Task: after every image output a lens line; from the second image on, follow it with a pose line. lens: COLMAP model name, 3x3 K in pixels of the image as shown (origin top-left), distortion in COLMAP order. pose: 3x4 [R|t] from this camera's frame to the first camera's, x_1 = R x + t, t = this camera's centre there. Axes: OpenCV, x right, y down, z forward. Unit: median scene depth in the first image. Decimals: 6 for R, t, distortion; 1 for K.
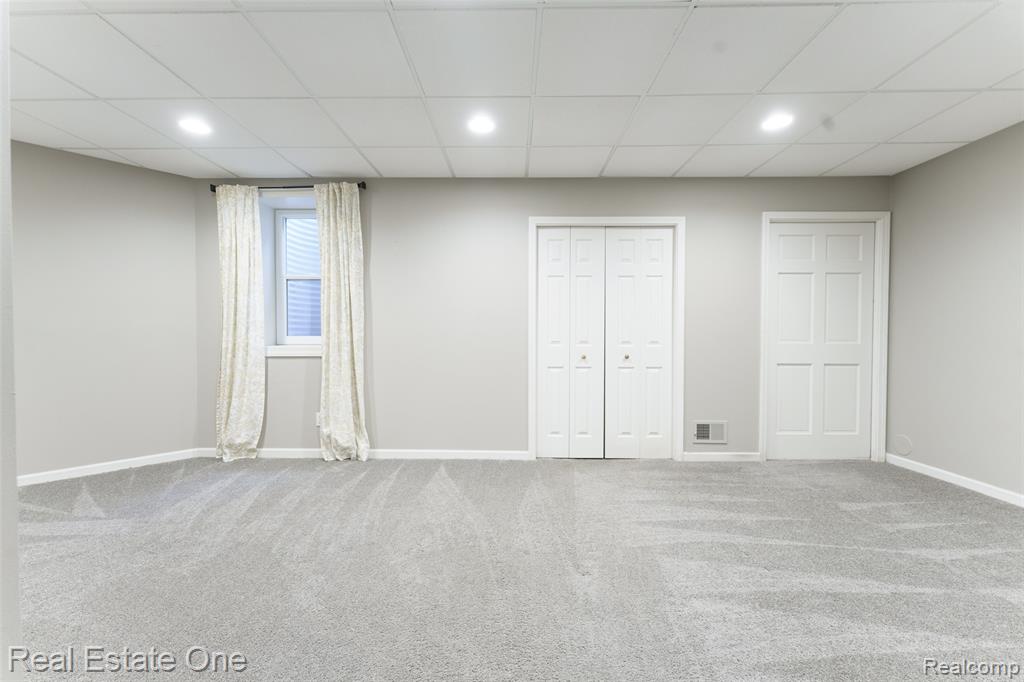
lens RADIAL K [[415.1, 0, 510.3], [0, 415.1, 337.4], [0, 0, 1]] dist [0.000771, 0.000003]
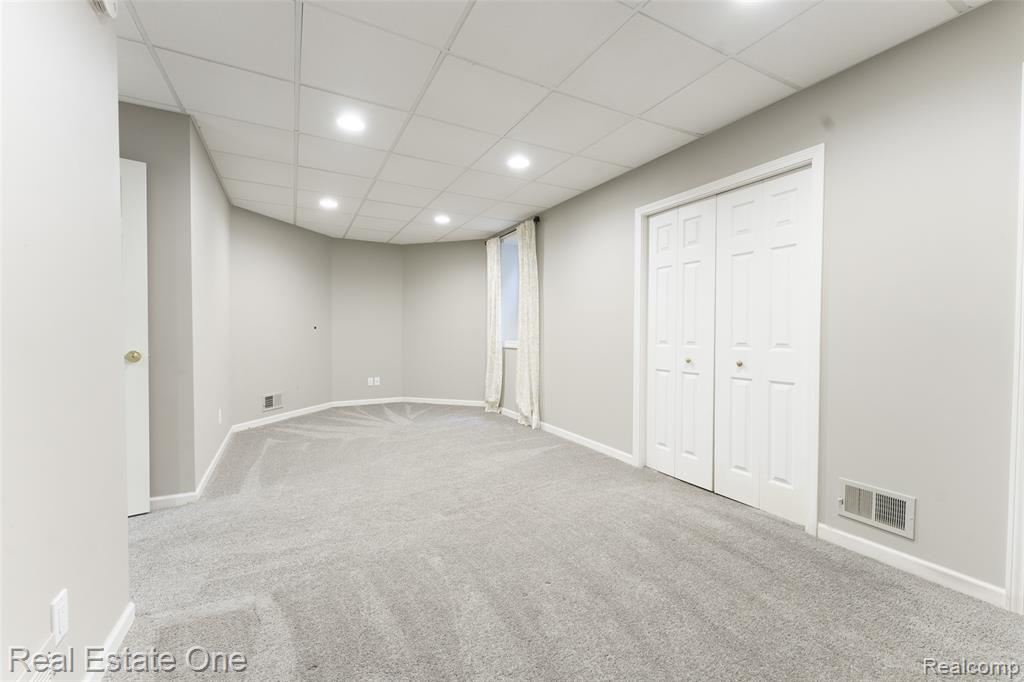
lens RADIAL K [[405.7, 0, 504.9], [0, 405.7, 341.3], [0, 0, 1]] dist [-0.000372, -0.000162]
pose [[0.485606, 0.019516, -0.873960, 0.715095], [-0.019398, 0.999745, 0.011547, 0.006927], [0.873962, 0.011346, 0.485861, 0.290028]]
